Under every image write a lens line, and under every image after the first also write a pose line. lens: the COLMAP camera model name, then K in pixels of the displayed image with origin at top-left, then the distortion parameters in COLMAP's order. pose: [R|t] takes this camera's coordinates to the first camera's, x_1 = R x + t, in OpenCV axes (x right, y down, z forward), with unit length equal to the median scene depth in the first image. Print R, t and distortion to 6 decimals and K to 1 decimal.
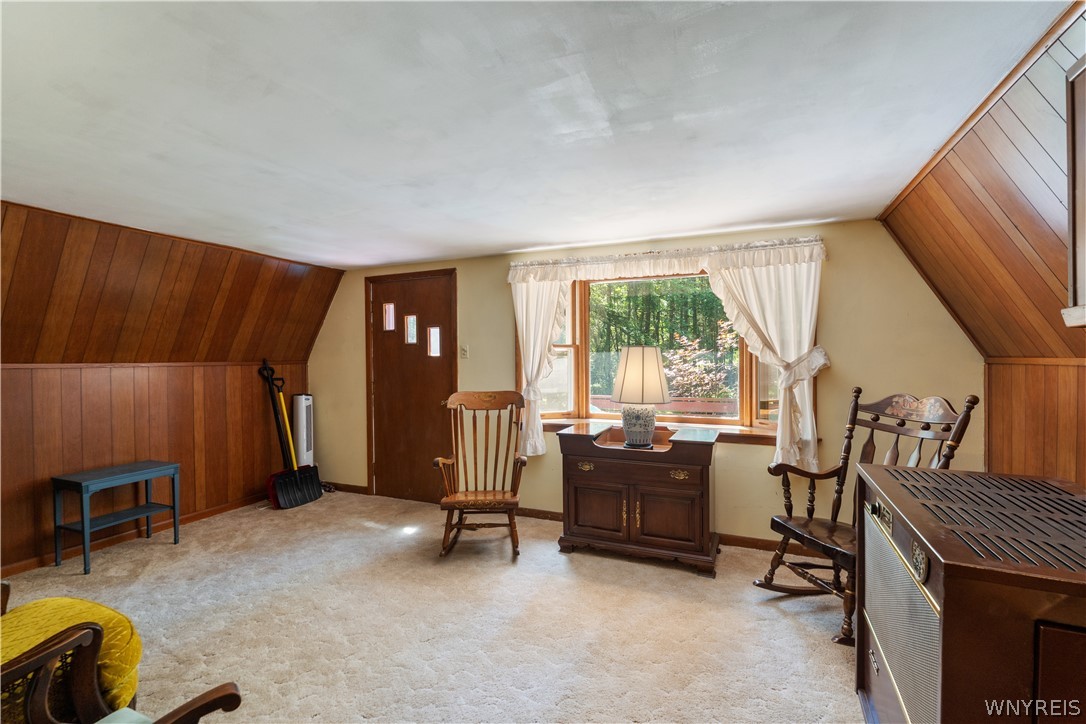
lens RADIAL K [[482.8, 0, 544.3], [0, 482.8, 363.3], [0, 0, 1]] dist [-0.004700, 0.000594]
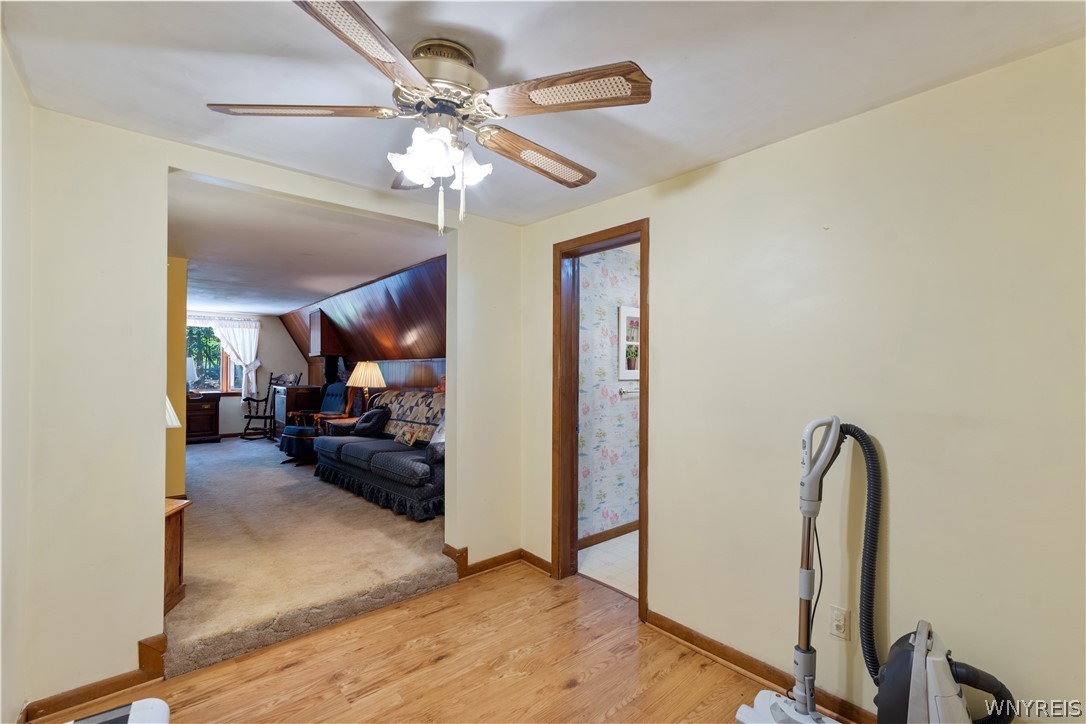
lens RADIAL K [[482.8, 0, 540.0], [0, 482.8, 367.1], [0, 0, 1]] dist [-0.004700, 0.000594]
pose [[0.455749, 0.016367, 0.889958, -1.182526], [0.006548, 0.999742, -0.021739, 0.084949], [-0.890084, 0.015735, 0.455525, -1.742945]]
